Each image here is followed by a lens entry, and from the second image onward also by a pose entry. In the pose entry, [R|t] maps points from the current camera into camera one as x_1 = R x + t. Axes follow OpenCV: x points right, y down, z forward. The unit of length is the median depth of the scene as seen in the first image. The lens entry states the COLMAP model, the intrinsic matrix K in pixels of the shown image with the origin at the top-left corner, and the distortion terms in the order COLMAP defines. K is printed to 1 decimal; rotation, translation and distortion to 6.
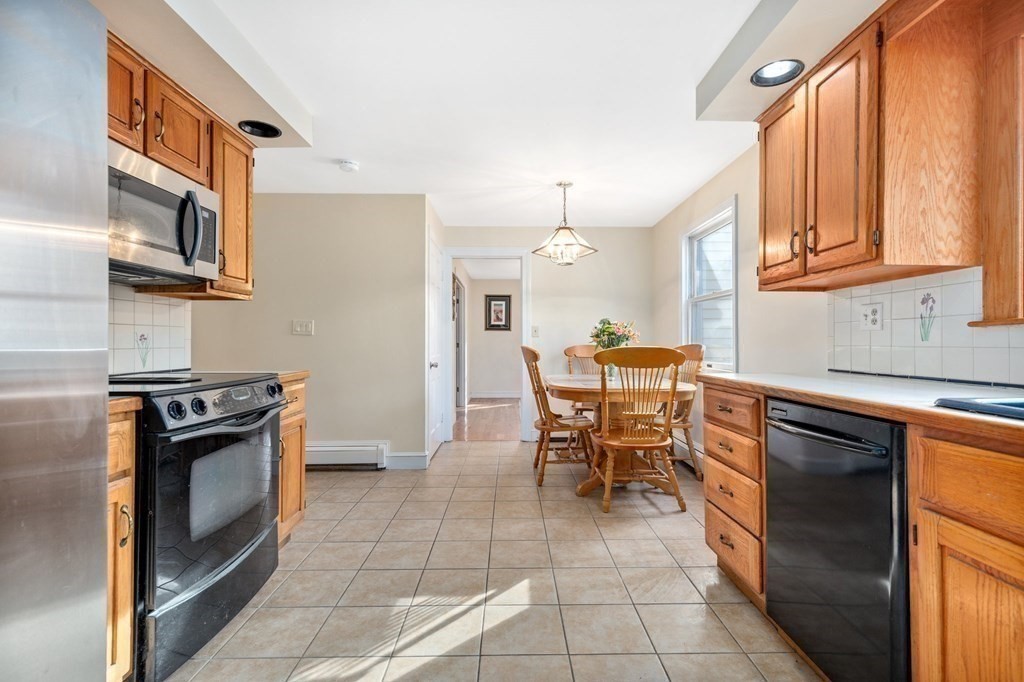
lens RADIAL K [[463.9, 0, 516.2], [0, 463.9, 339.7], [0, 0, 1]] dist [0.005549, -0.000519]
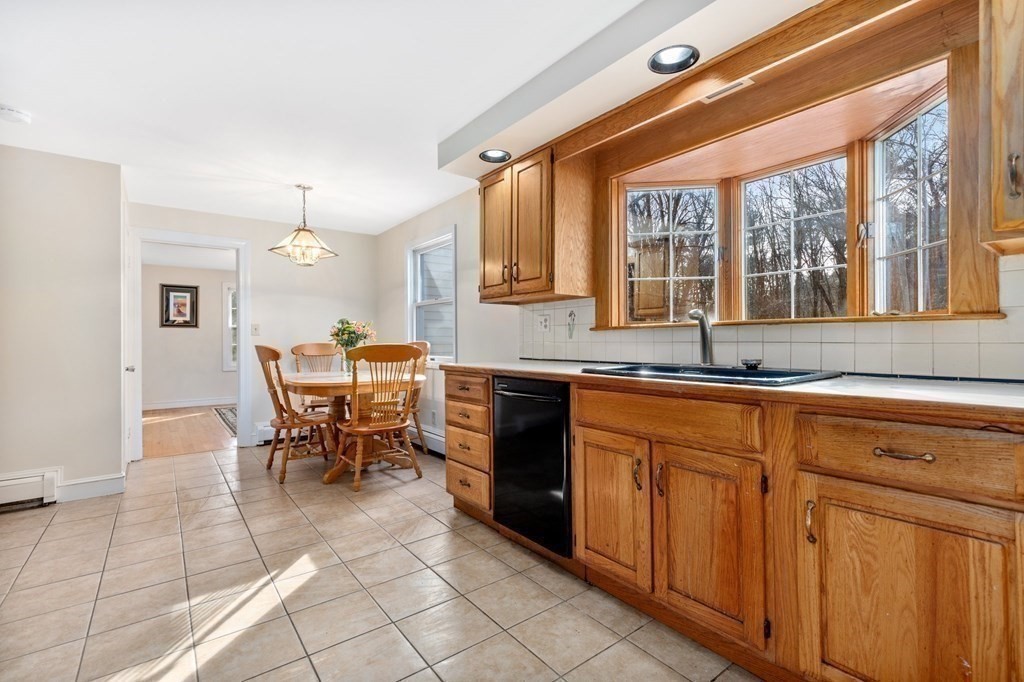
lens RADIAL K [[463.9, 0, 518.7], [0, 463.9, 340.8], [0, 0, 1]] dist [0.005549, -0.000519]
pose [[0.800263, -0.006065, 0.599618, -0.220288], [0.002062, 0.999971, 0.007362, -0.001661], [-0.599646, -0.004655, 0.800252, -0.182604]]
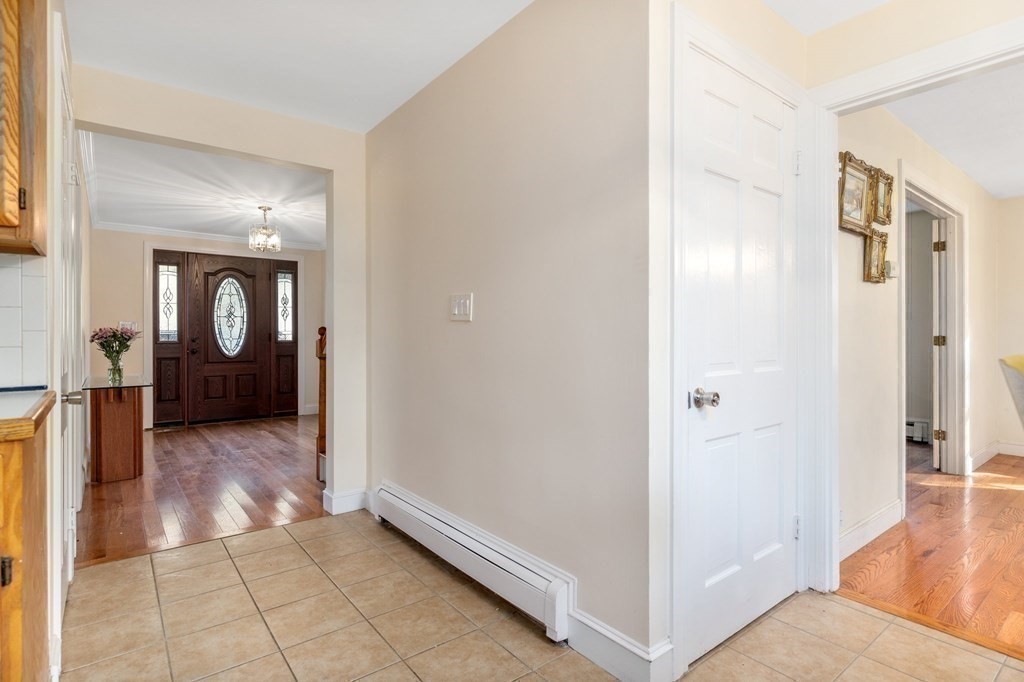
lens RADIAL K [[520.7, 0, 510.2], [0, 520.7, 338.5], [0, 0, 1]] dist [0.002518, 0.001969]
pose [[0.601220, 0.001204, -0.799082, 0.099720], [0.007807, 0.999942, 0.007381, 0.008846], [0.799045, -0.010676, 0.601176, 1.193256]]
